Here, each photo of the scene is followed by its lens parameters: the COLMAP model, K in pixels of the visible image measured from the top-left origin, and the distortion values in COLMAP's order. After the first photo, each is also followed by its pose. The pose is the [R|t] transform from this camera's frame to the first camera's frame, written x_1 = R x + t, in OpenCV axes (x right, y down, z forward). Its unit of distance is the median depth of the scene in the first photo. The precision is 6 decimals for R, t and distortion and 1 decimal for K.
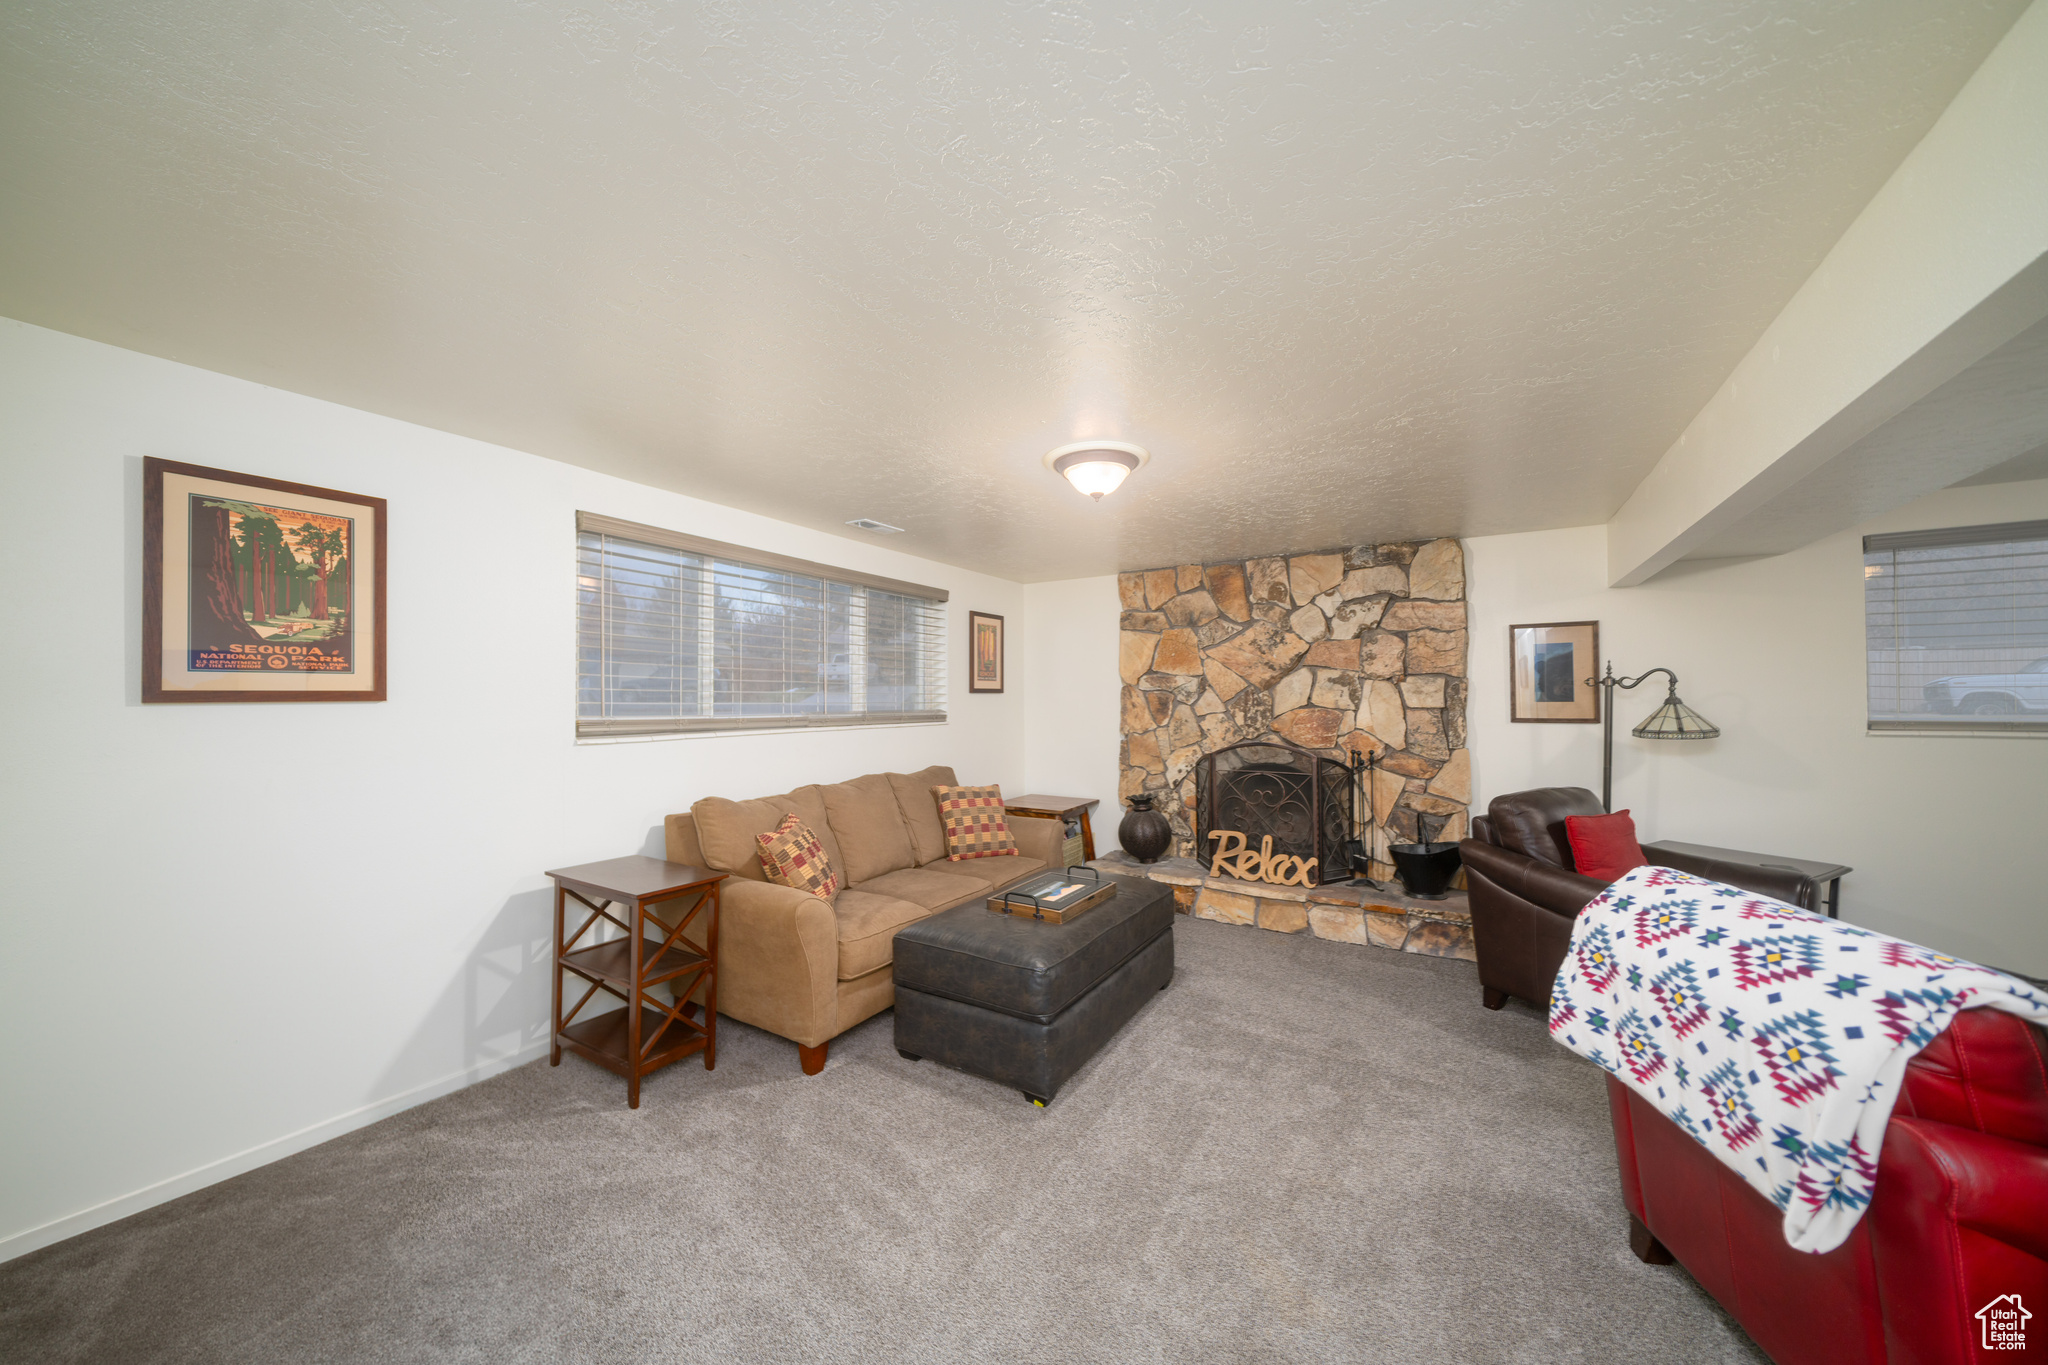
lens RADIAL K [[697.8, 0, 1019.7], [0, 697.8, 709.2], [0, 0, 1]] dist [0.000079, 0.000018]
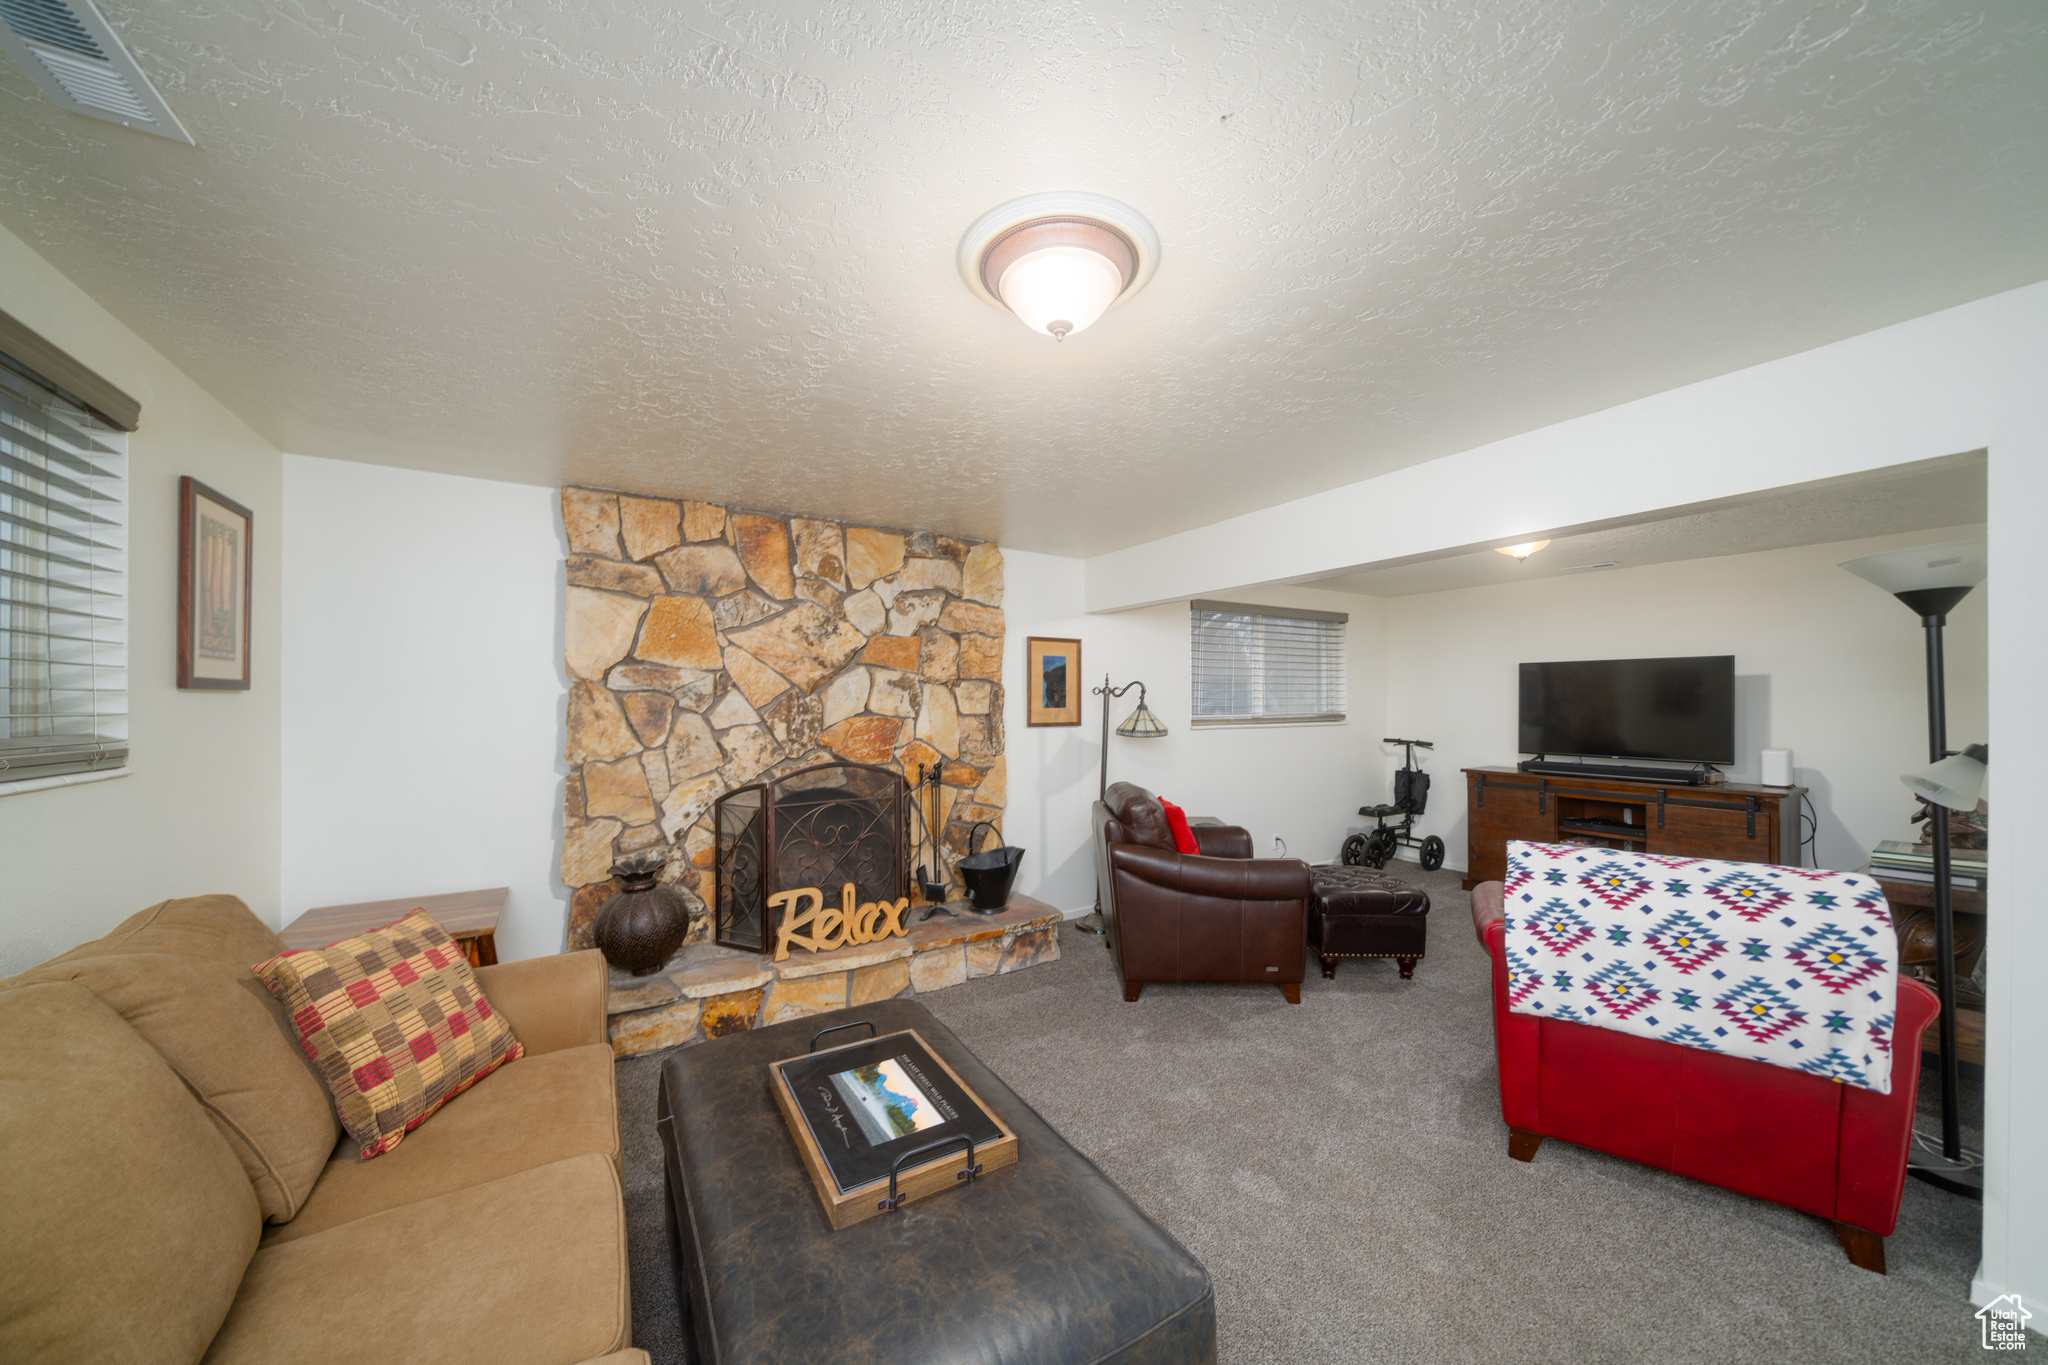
lens RADIAL K [[697.8, 0, 1019.7], [0, 697.8, 709.2], [0, 0, 1]] dist [0.000079, 0.000018]
pose [[0.453203, -0.005088, 0.891393, -0.236511], [0.010337, 0.999946, 0.000453, -0.008358], [-0.891347, 0.009009, 0.453232, 0.476259]]
